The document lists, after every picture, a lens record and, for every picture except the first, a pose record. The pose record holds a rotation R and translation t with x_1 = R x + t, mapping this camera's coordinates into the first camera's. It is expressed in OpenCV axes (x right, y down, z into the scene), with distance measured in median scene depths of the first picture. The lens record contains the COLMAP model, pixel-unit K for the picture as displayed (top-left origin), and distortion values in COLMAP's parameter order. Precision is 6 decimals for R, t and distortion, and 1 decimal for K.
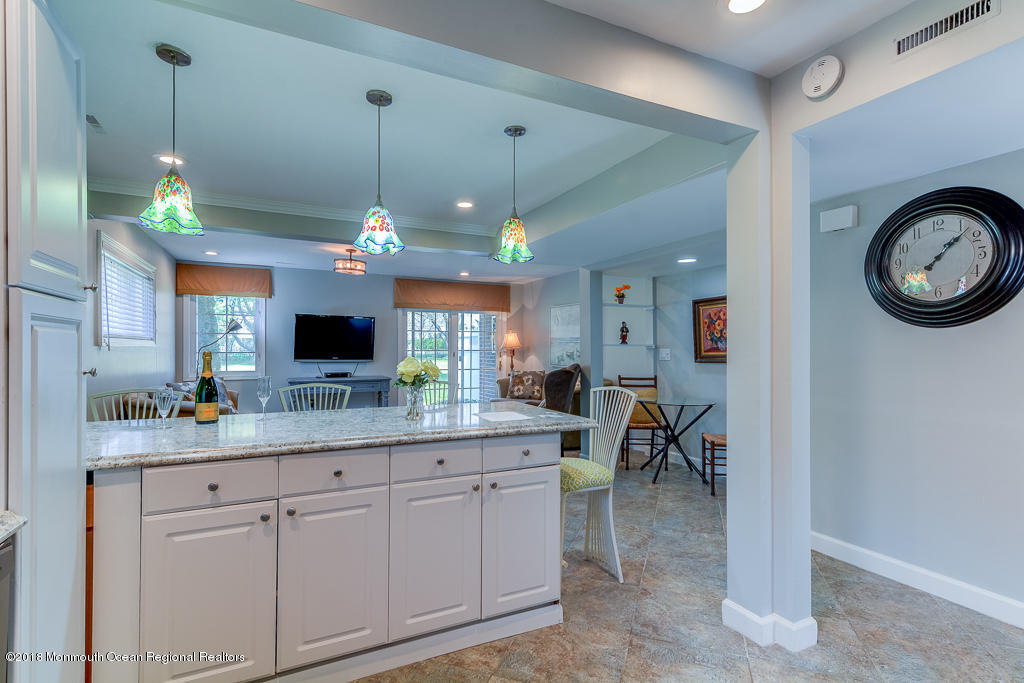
lens RADIAL K [[486.2, 0, 507.8], [0, 486.2, 342.6], [0, 0, 1]] dist [0.011845, -0.000982]
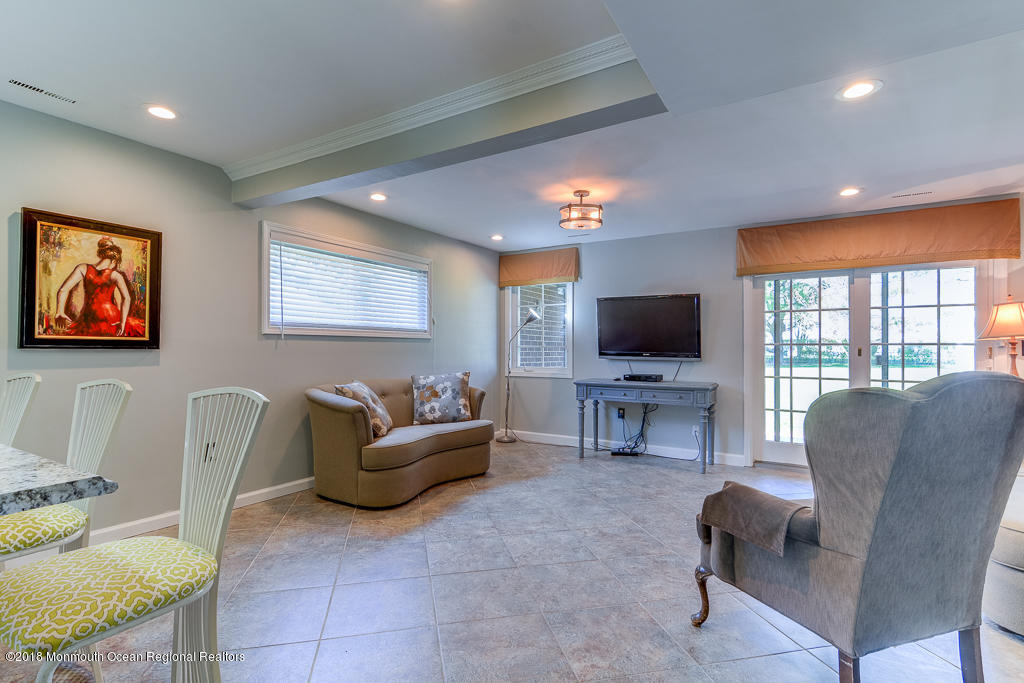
lens RADIAL K [[493.5, 0, 507.9], [0, 493.5, 343.1], [0, 0, 1]] dist [0.011681, -0.000161]
pose [[0.539075, -0.008626, -0.842214, 0.215328], [0.005776, 0.999962, -0.006545, 0.024649], [0.842238, -0.001336, 0.539104, 0.586846]]
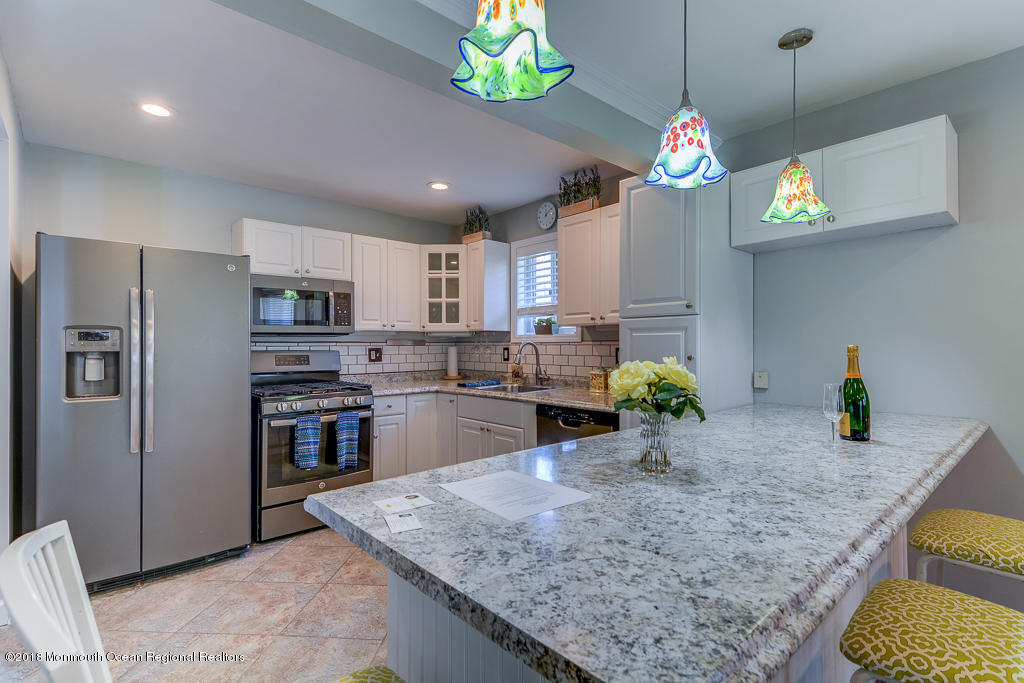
lens RADIAL K [[486.2, 0, 507.8], [0, 486.2, 342.6], [0, 0, 1]] dist [0.011845, -0.000982]
pose [[-0.961179, 0.000540, -0.275924, 0.047521], [0.004948, 0.999871, -0.015276, 0.008963], [0.275880, -0.016048, -0.961058, 0.626440]]
